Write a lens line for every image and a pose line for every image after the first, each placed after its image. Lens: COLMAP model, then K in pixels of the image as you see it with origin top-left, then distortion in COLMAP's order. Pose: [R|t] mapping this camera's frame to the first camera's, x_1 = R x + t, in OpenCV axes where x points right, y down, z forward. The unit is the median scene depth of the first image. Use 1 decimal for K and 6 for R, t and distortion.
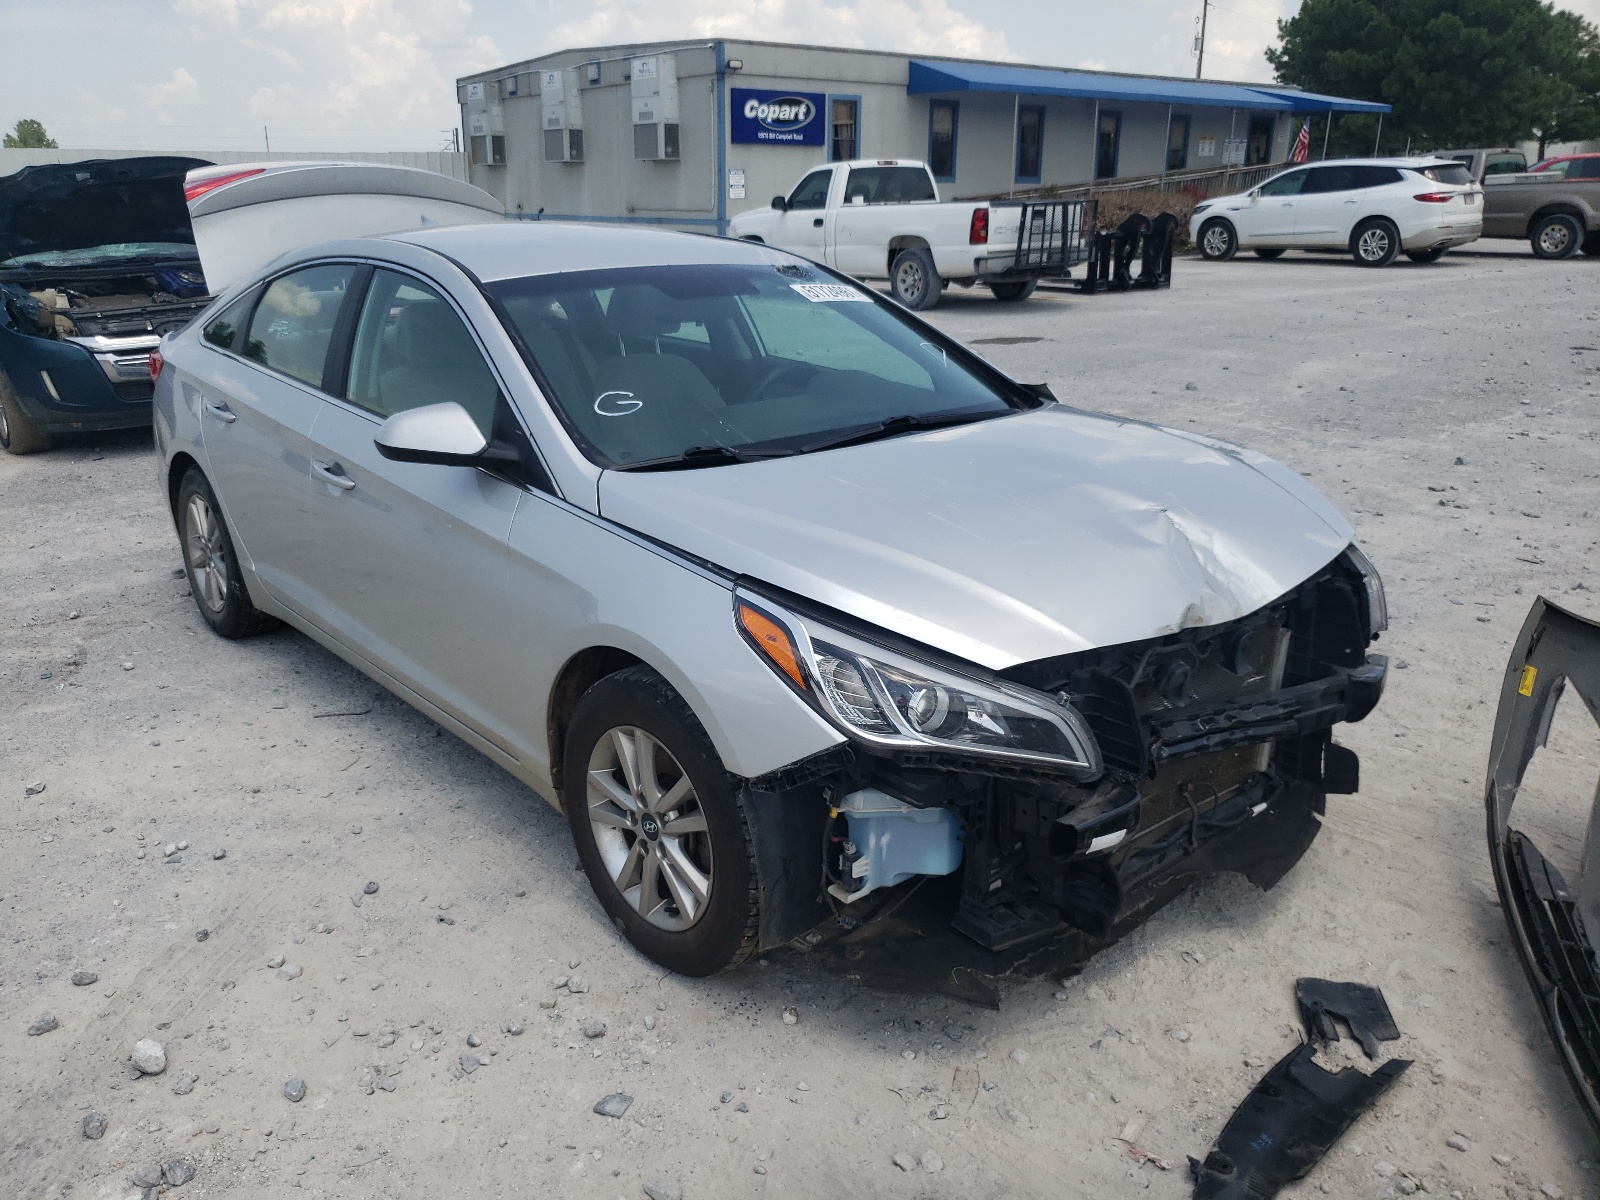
lens RADIAL K [[1343.4, 0, 800.0], [0, 1343.4, 600.0], [0, 0, 1]] dist [-0.029150, 0.058789]
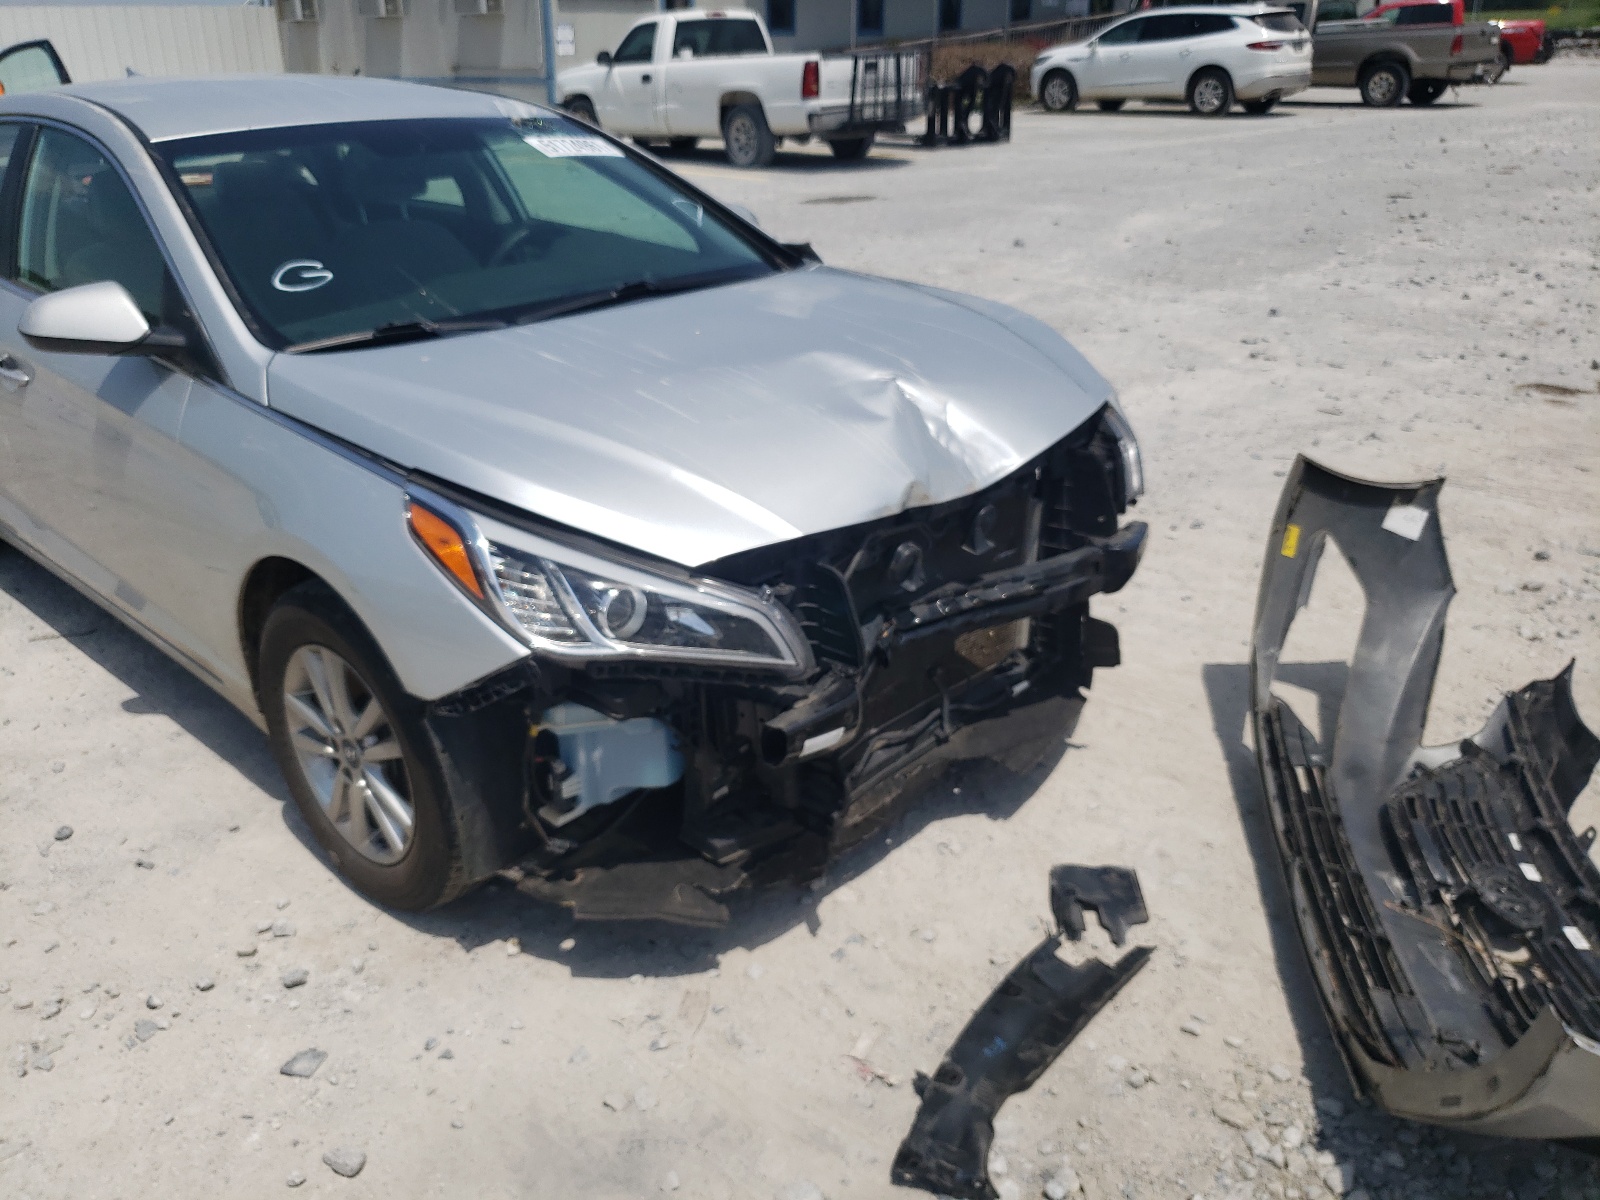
lens RADIAL K [[1365.5, 0, 800.0], [0, 1365.5, 600.0], [0, 0, 1]] dist [-0.062571, 0.095236]
pose [[0.993129, -0.053480, 0.104089, 0.099172], [0.043602, 0.994525, 0.094965, -0.006308], [-0.108598, -0.089774, 0.990024, 0.072511]]
